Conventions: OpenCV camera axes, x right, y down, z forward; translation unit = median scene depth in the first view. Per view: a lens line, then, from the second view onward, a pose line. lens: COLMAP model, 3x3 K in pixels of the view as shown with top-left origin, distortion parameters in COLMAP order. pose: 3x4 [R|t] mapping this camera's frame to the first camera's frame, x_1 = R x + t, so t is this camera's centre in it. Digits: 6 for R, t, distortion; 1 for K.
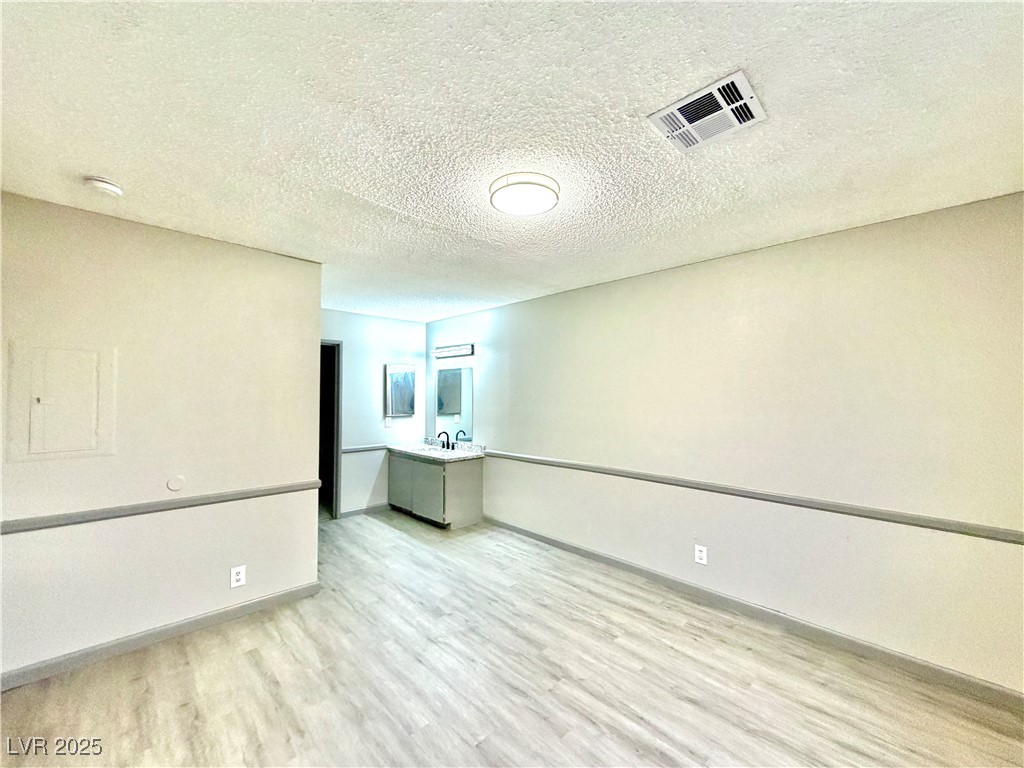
lens RADIAL K [[407.0, 0, 507.9], [0, 407.0, 385.1], [0, 0, 1]] dist [0.000975, 0.000144]
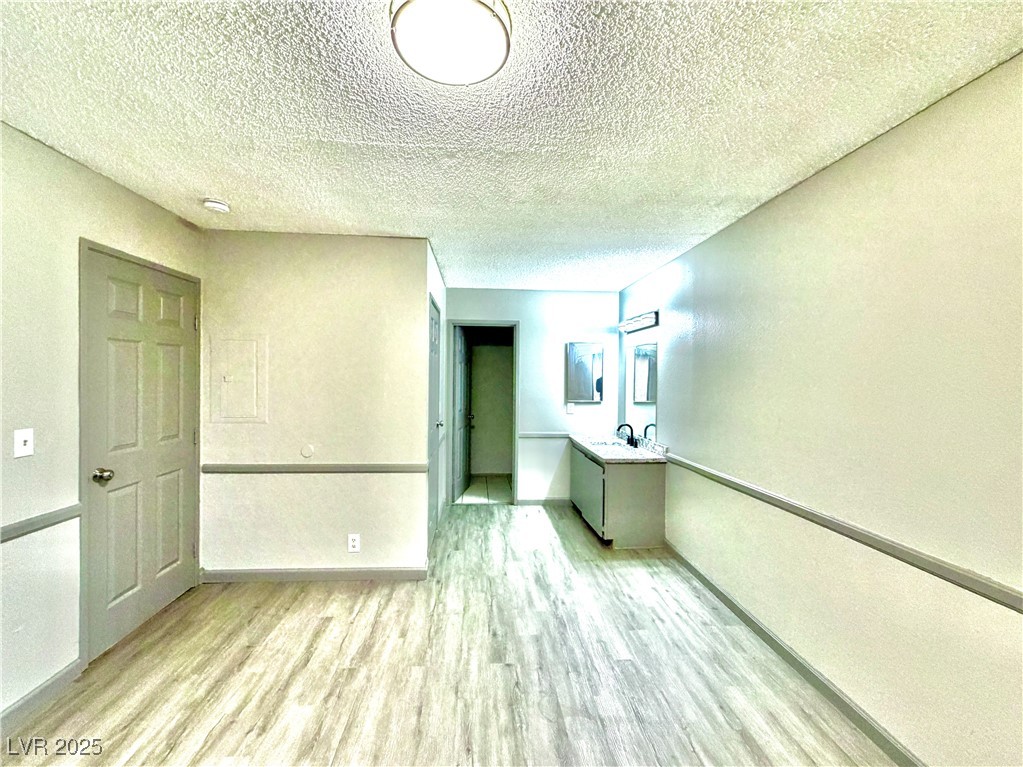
lens RADIAL K [[413.6, 0, 511.8], [0, 413.6, 378.5], [0, 0, 1]] dist [0.000061, 0.000011]
pose [[0.767968, 0.006618, -0.640454, 0.276207], [0.006854, 0.999804, 0.018550, 0.011274], [0.640452, -0.018636, 0.767772, 0.329078]]
